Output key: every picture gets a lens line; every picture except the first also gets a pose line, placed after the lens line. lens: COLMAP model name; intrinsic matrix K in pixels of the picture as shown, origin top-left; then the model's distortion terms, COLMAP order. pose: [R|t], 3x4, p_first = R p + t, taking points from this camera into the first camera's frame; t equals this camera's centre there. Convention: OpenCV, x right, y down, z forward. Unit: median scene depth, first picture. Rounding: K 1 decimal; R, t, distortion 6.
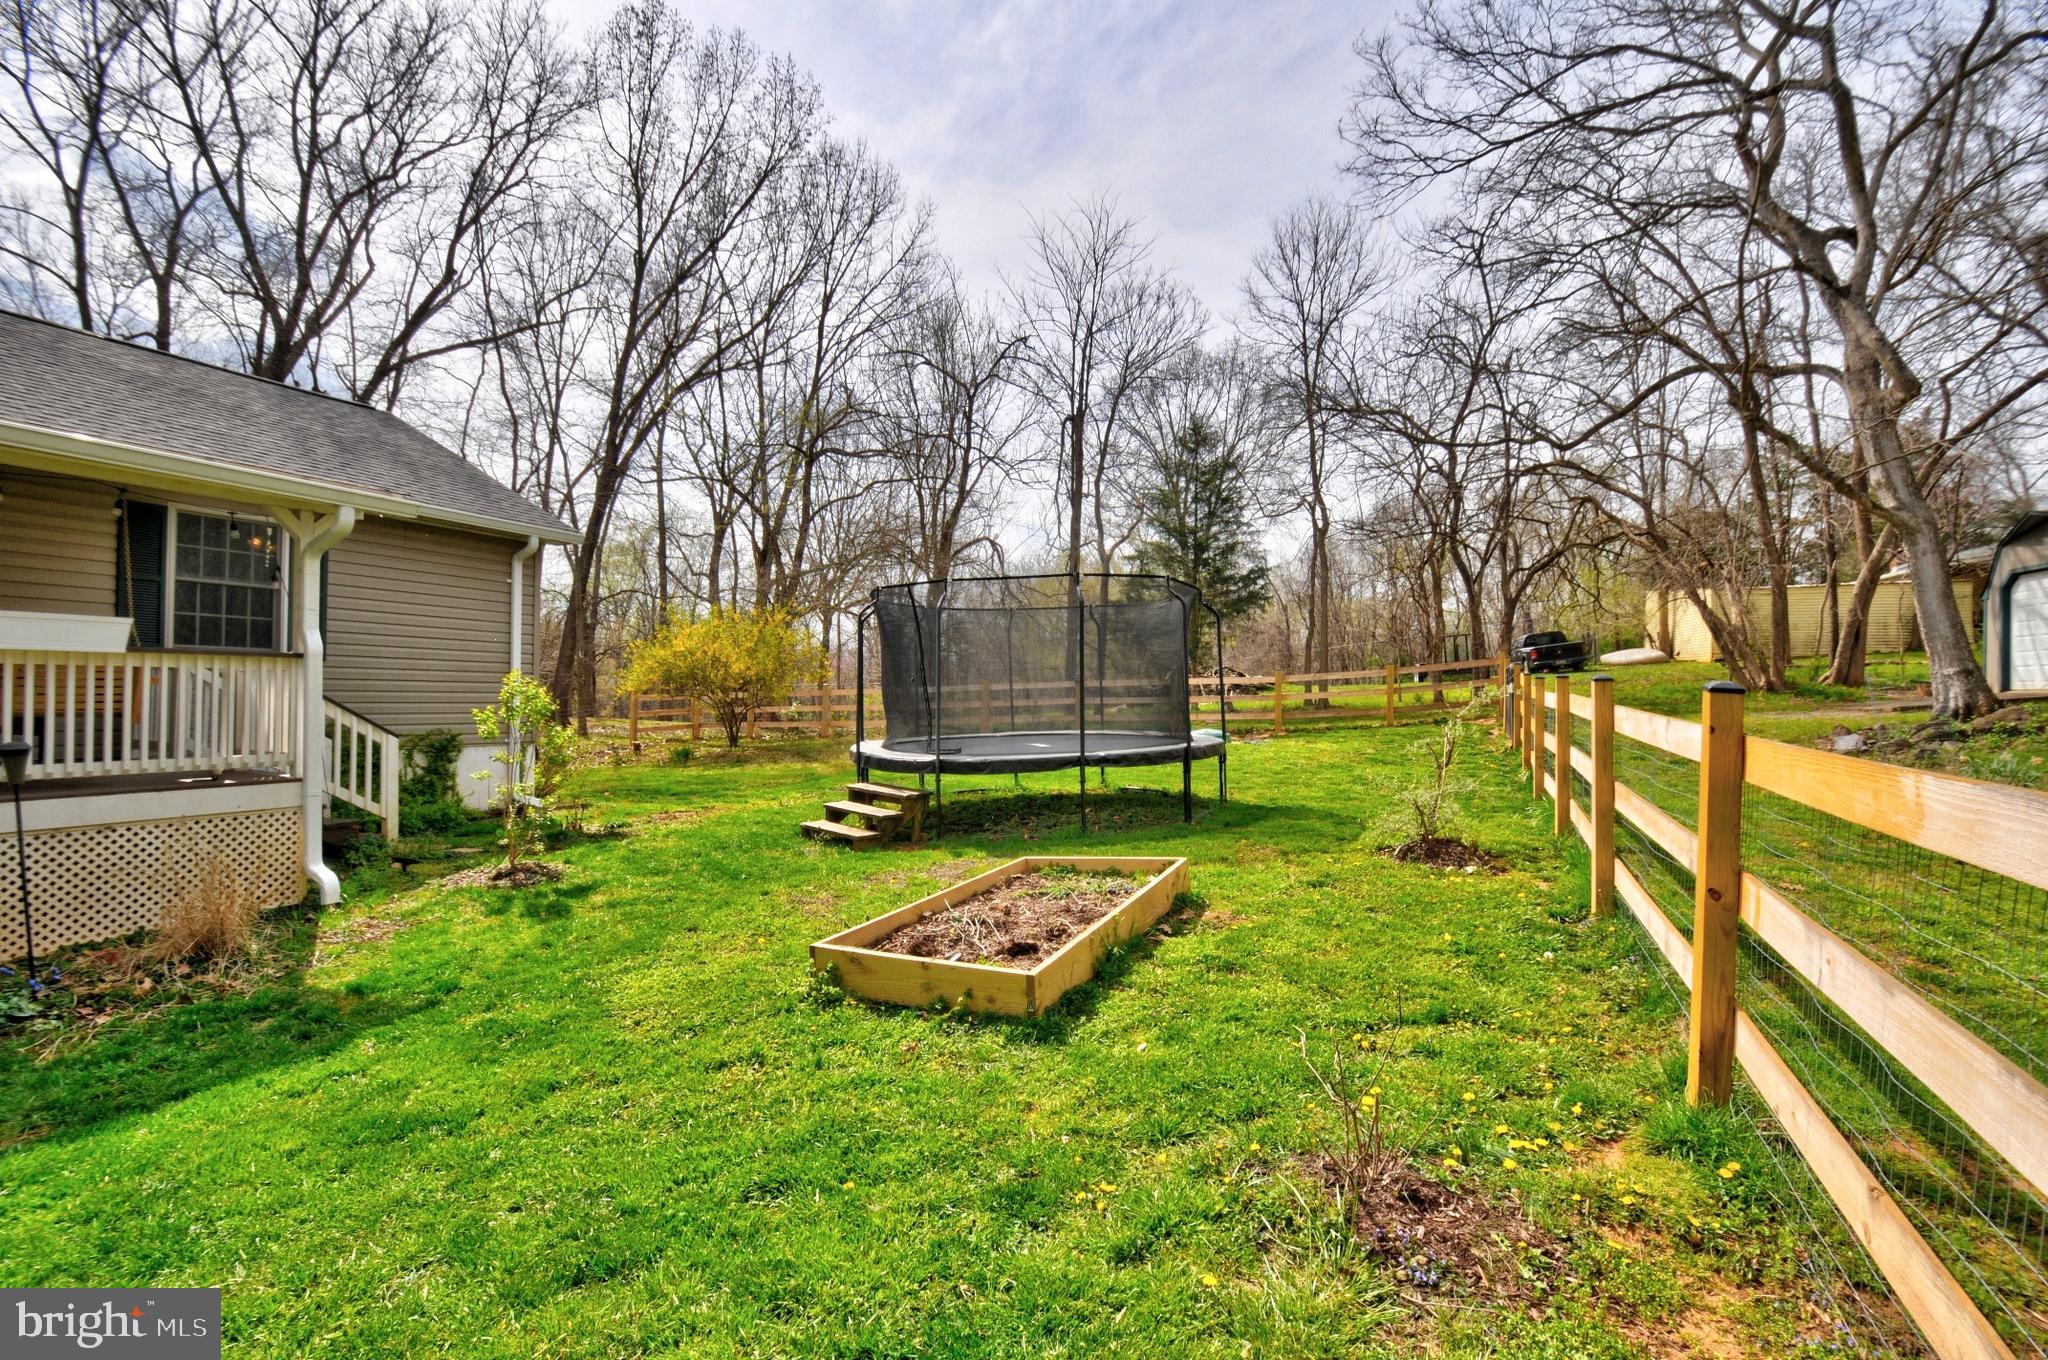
lens RADIAL K [[894.9, 0, 1037.0], [0, 894.9, 691.2], [0, 0, 1]] dist [-0.019418, -0.005855]
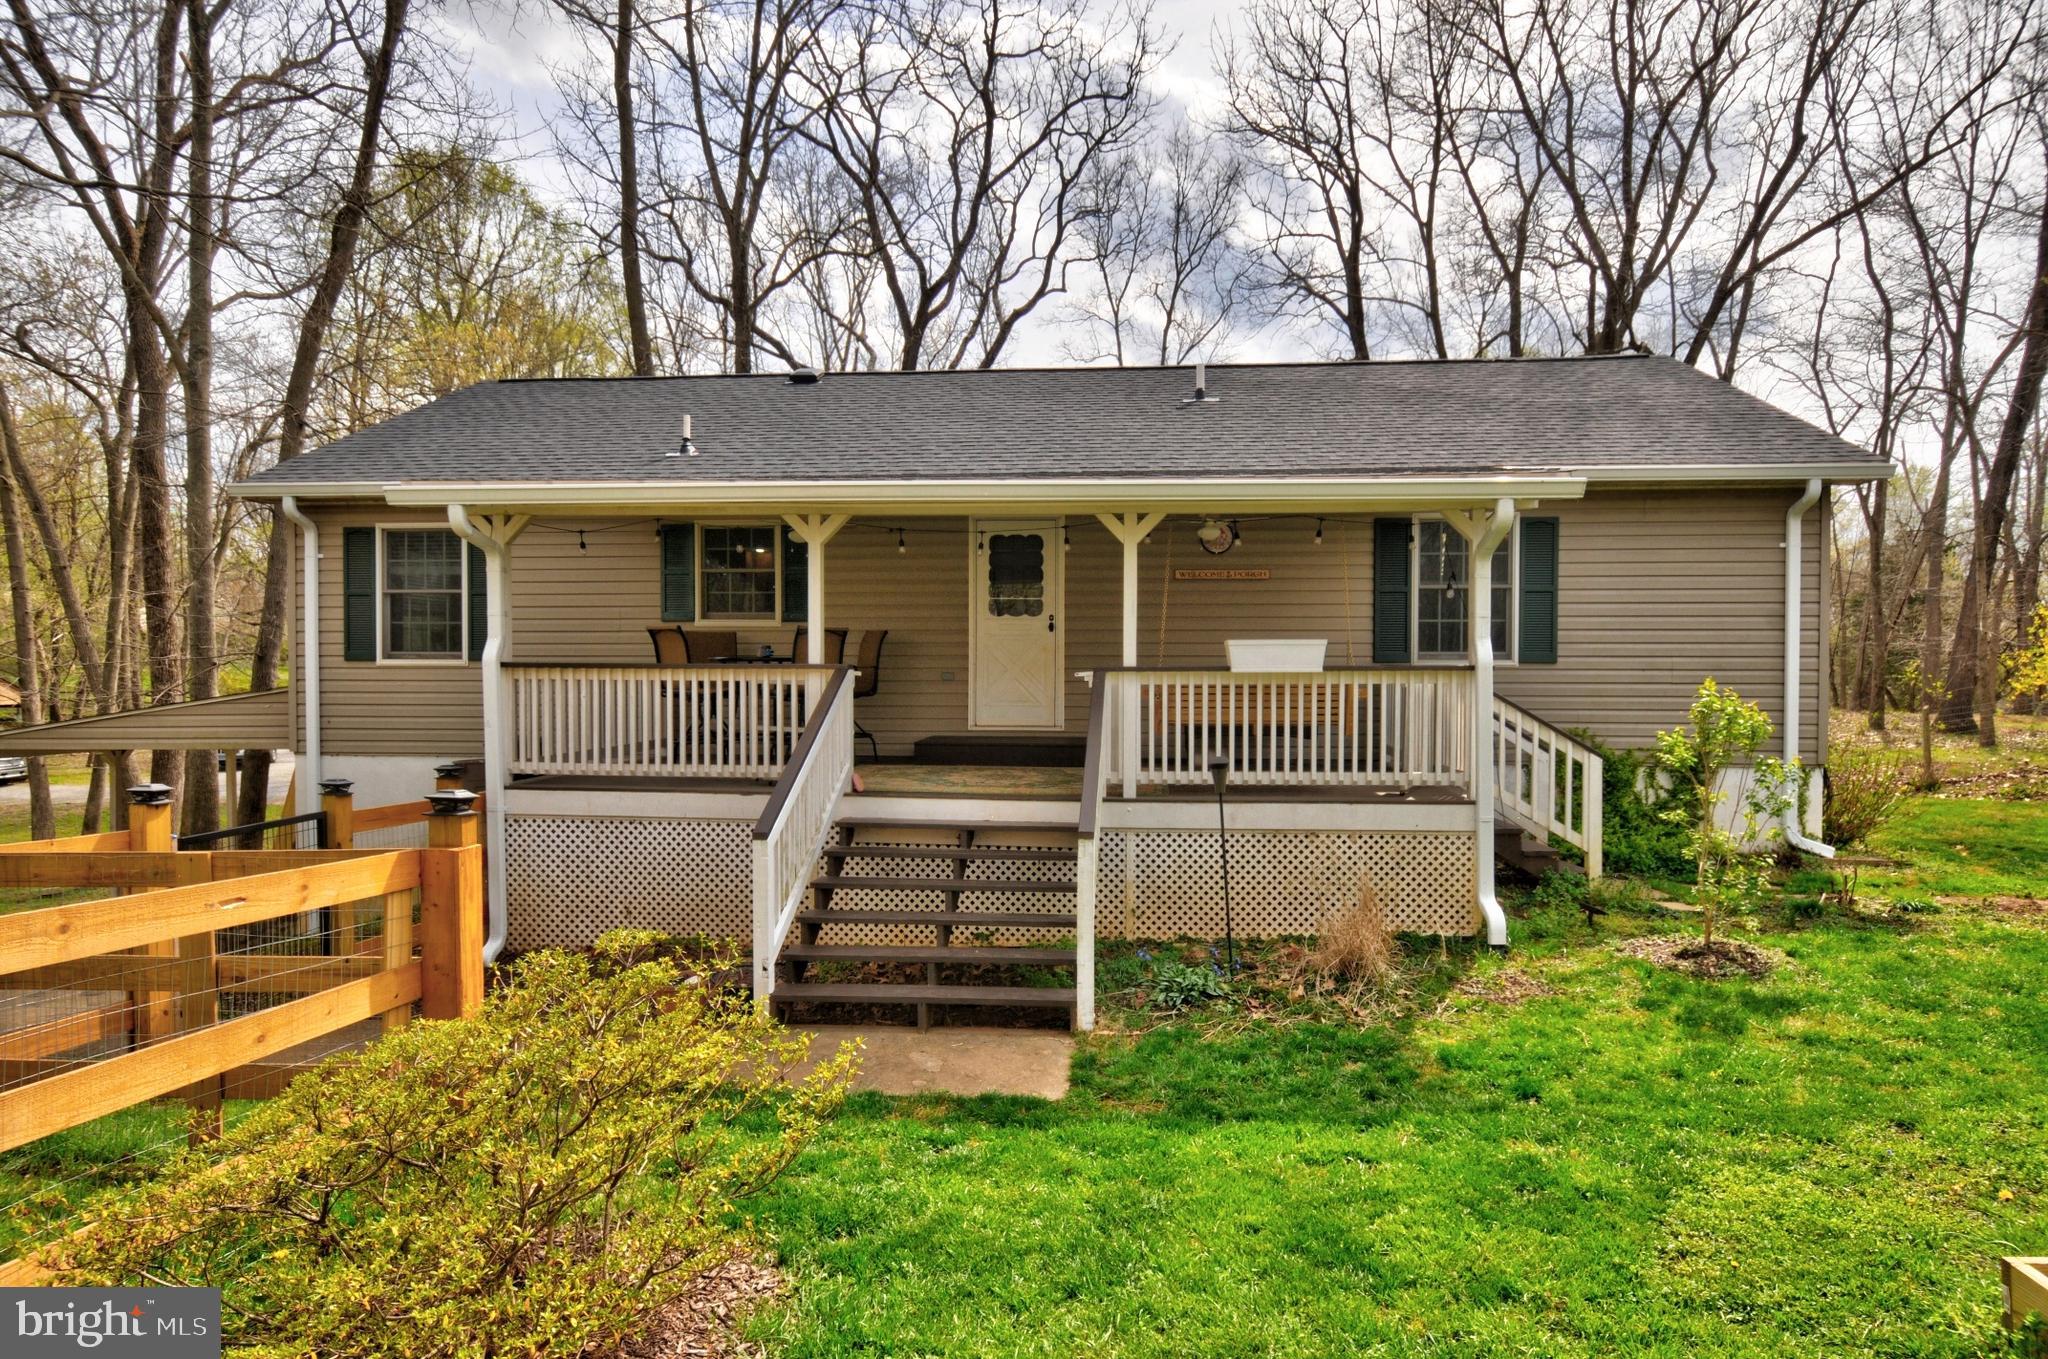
lens RADIAL K [[1100.2, 0, 1015.4], [0, 1100.2, 681.0], [0, 0, 1]] dist [-0.006748, -0.004816]
pose [[0.339115, -0.004274, -0.940735, 0.086398], [0.009586, 0.999953, -0.001088, -0.031017], [0.940696, -0.008649, 0.339140, 0.169479]]
